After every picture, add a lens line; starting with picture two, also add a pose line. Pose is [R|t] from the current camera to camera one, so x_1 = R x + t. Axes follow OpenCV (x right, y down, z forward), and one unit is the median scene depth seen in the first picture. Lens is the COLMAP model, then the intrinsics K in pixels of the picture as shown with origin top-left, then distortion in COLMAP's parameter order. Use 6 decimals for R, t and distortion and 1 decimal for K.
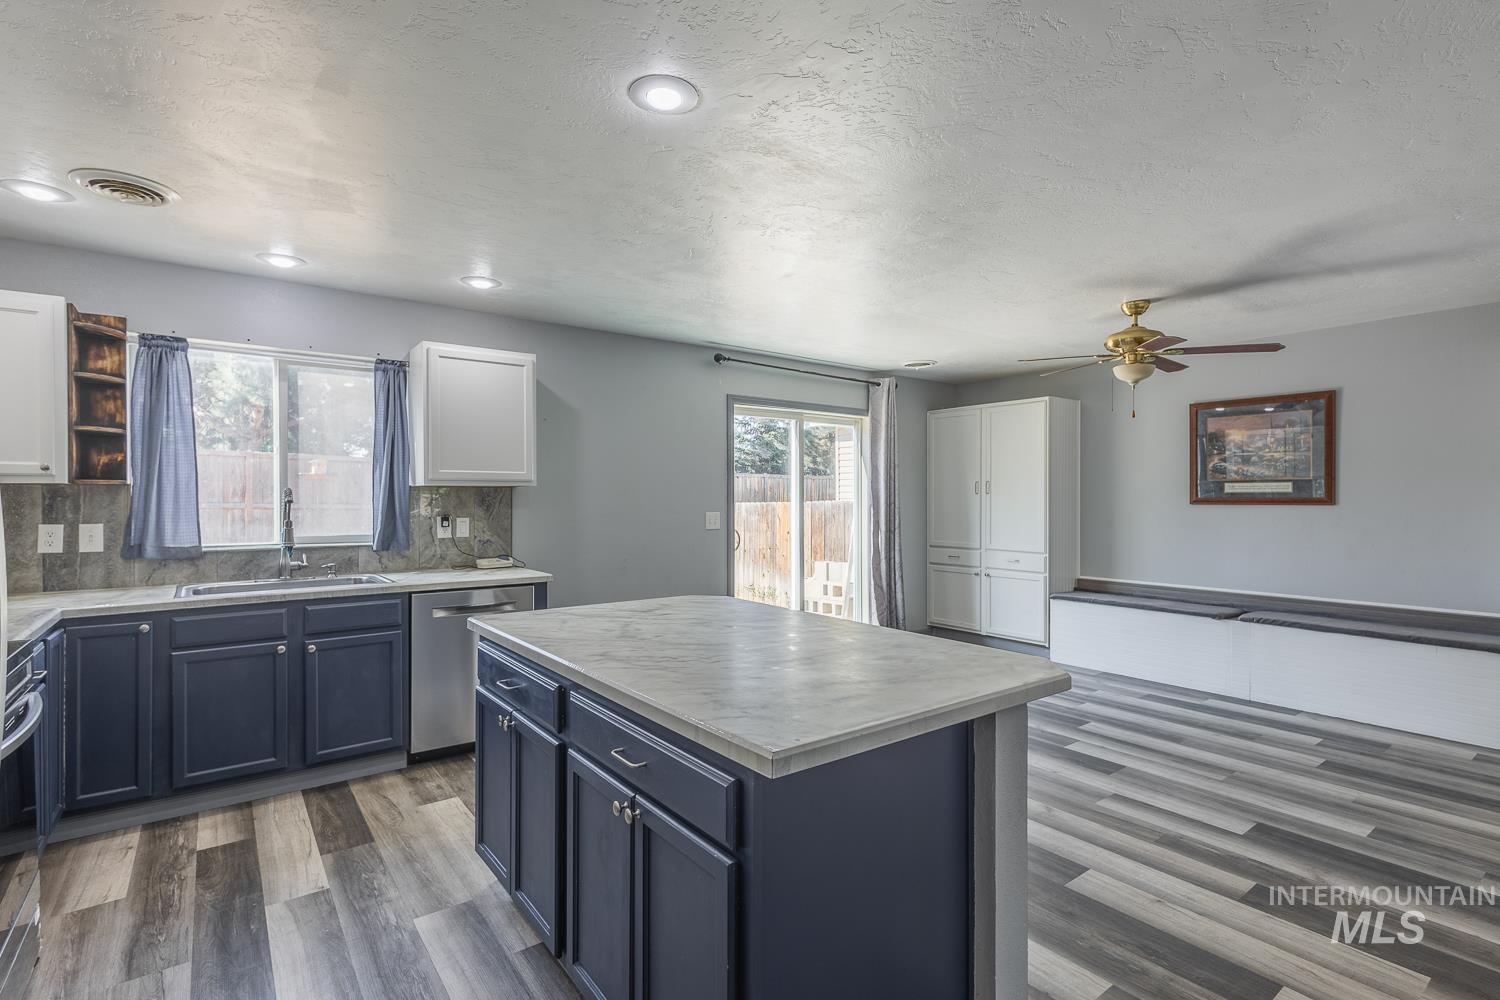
lens RADIAL K [[707.6, 0, 750.0], [0, 707.6, 500.0], [0, 0, 1]] dist [0.003658, 0.000184]
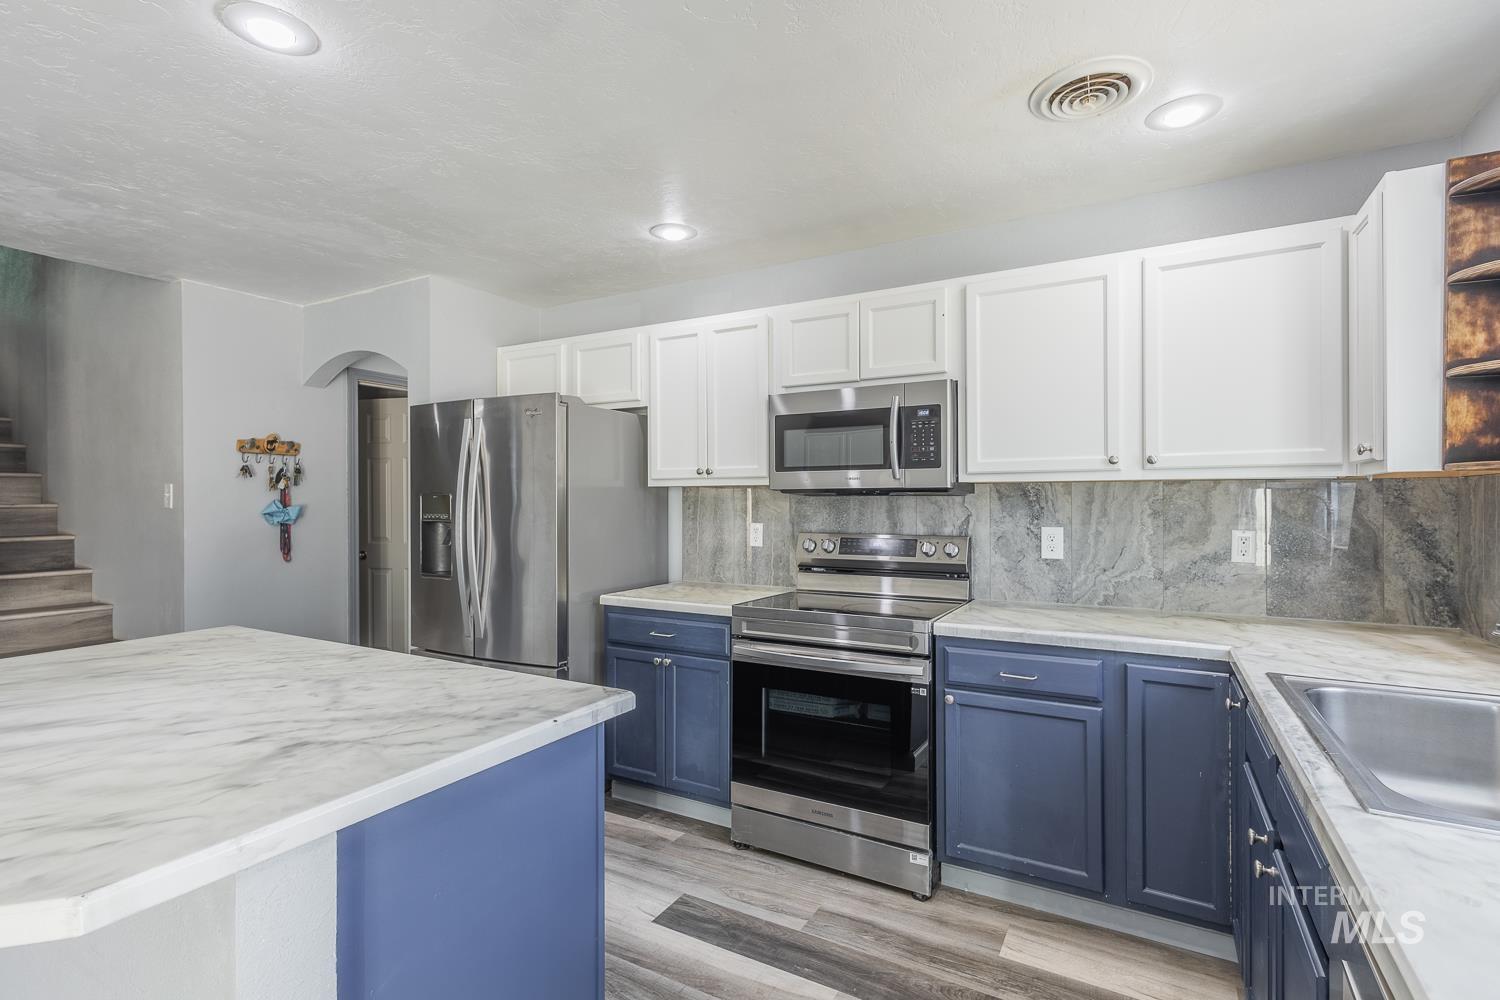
lens RADIAL K [[700.5, 0, 750.0], [0, 700.5, 500.0], [0, 0, 1]] dist [0.003684, -0.000120]
pose [[-0.919423, 0.003951, -0.393251, -0.165714], [0.002583, 0.999989, 0.004006, -0.002628], [0.393262, 0.002667, -0.919423, 1.055533]]
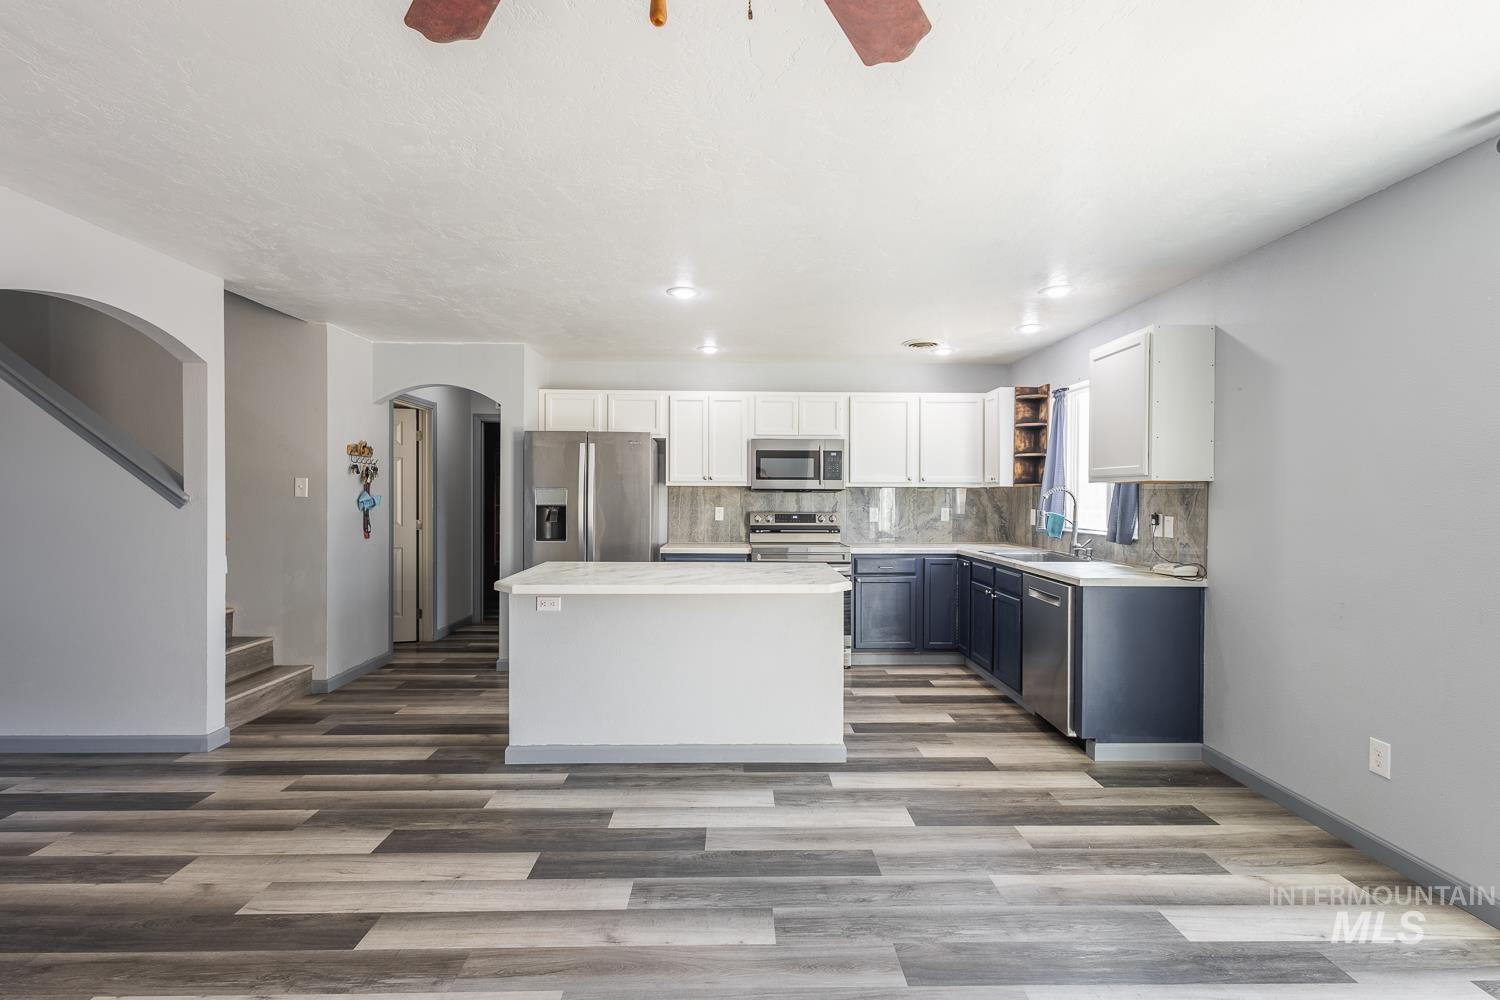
lens RADIAL K [[700.5, 0, 750.0], [0, 700.5, 500.0], [0, 0, 1]] dist [0.003684, -0.000120]
pose [[-0.587304, 0.005207, -0.809349, 0.724902], [-0.006480, 0.999917, 0.011136, -0.003549], [0.809340, 0.011785, -0.587222, 1.219048]]
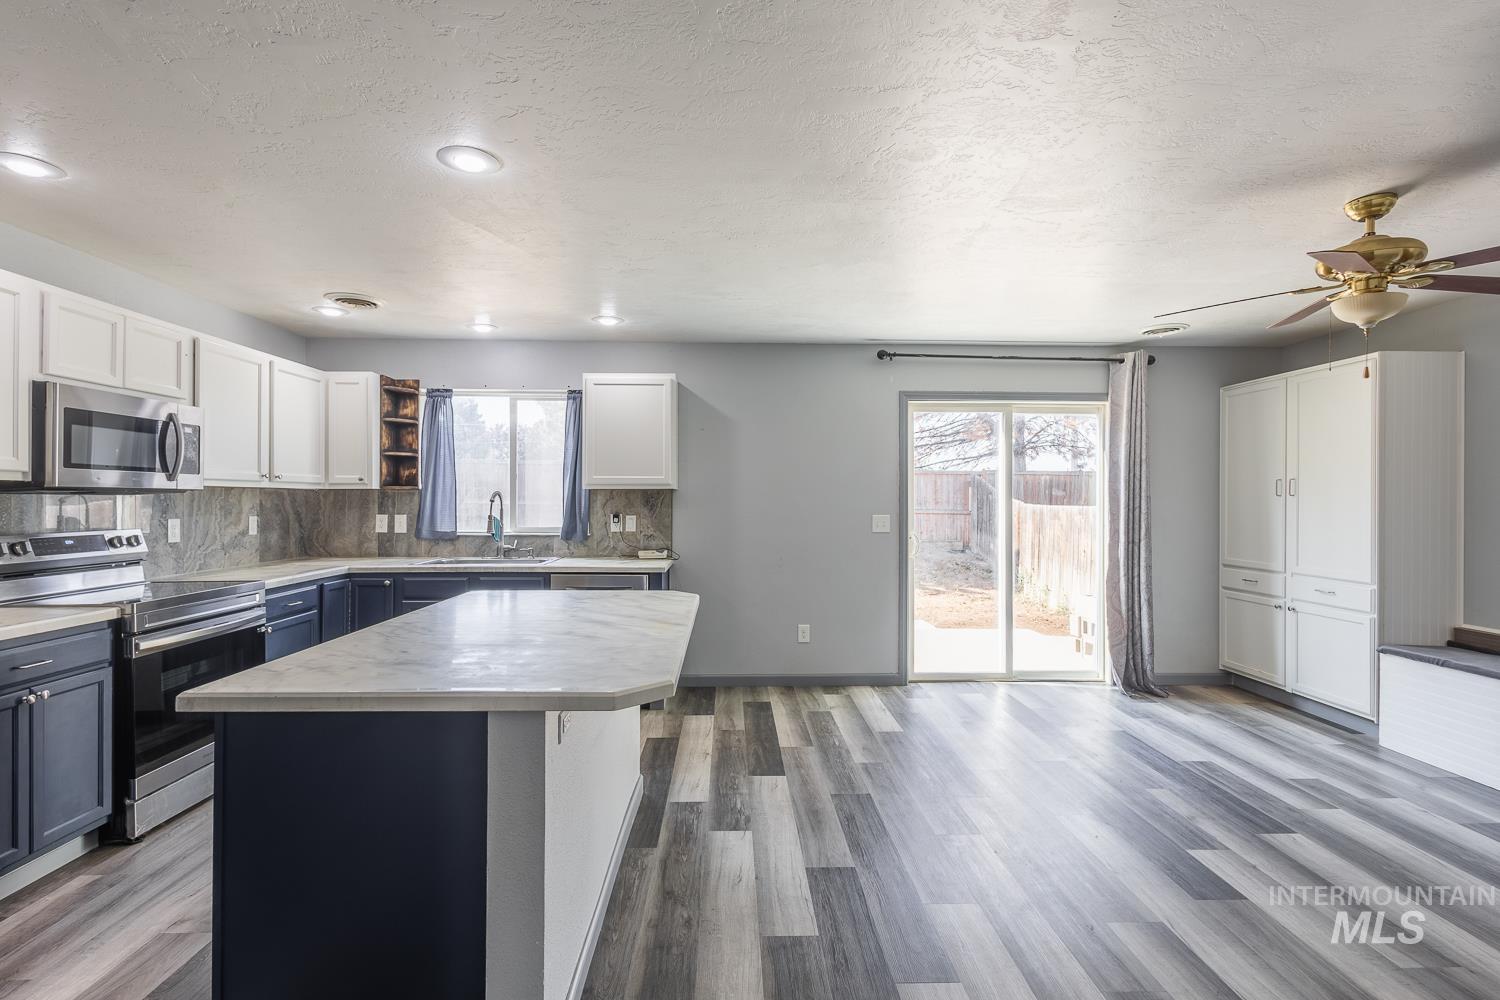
lens RADIAL K [[700.5, 0, 750.0], [0, 700.5, 500.0], [0, 0, 1]] dist [0.003684, -0.000120]
pose [[0.814035, 0.004078, -0.580801, 0.500984], [-0.005961, 0.999981, -0.001334, -0.000976], [0.580785, 0.004548, 0.814044, 0.166578]]
